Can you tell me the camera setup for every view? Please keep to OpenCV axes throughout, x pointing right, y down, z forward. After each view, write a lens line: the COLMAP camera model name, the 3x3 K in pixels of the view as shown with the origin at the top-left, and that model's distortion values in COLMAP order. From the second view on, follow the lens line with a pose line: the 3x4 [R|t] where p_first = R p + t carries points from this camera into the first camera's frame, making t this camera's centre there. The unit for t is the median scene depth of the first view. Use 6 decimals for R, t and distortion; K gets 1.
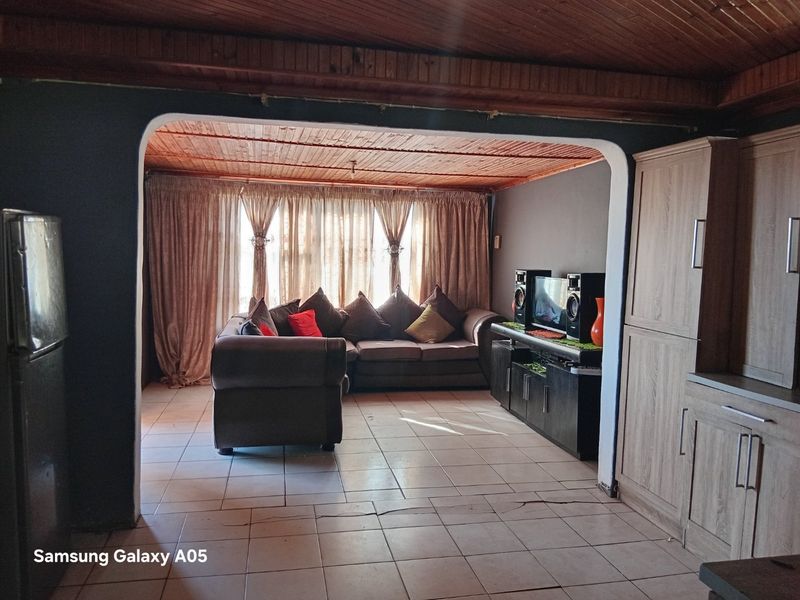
lens RADIAL K [[607.3, 0, 402.5], [0, 607.3, 300.0], [0, 0, 1]] dist [0.106631, -0.183838]
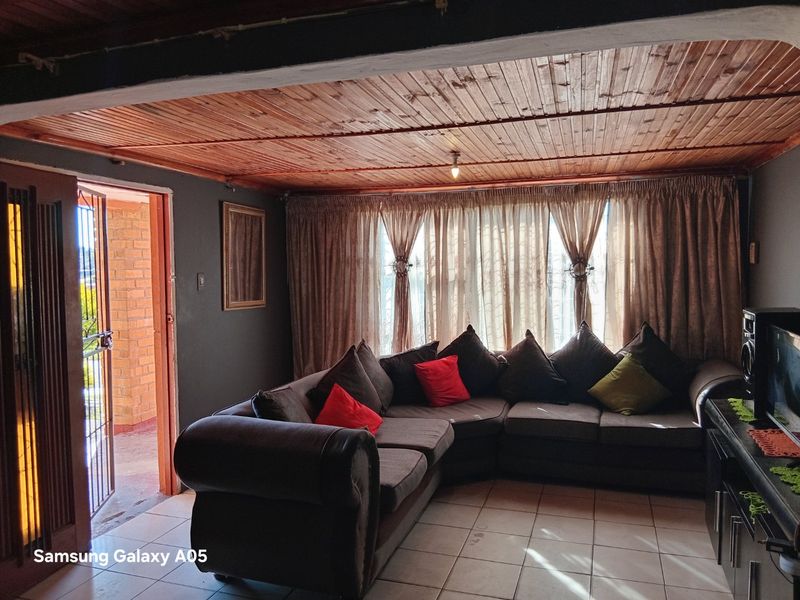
lens RADIAL K [[607.3, 0, 402.5], [0, 607.3, 300.0], [0, 0, 1]] dist [0.106631, -0.183838]
pose [[0.863306, -0.004527, -0.504661, 0.167430], [-0.001235, 0.999938, -0.011082, -0.041797], [0.504680, 0.010190, 0.863246, 0.299148]]
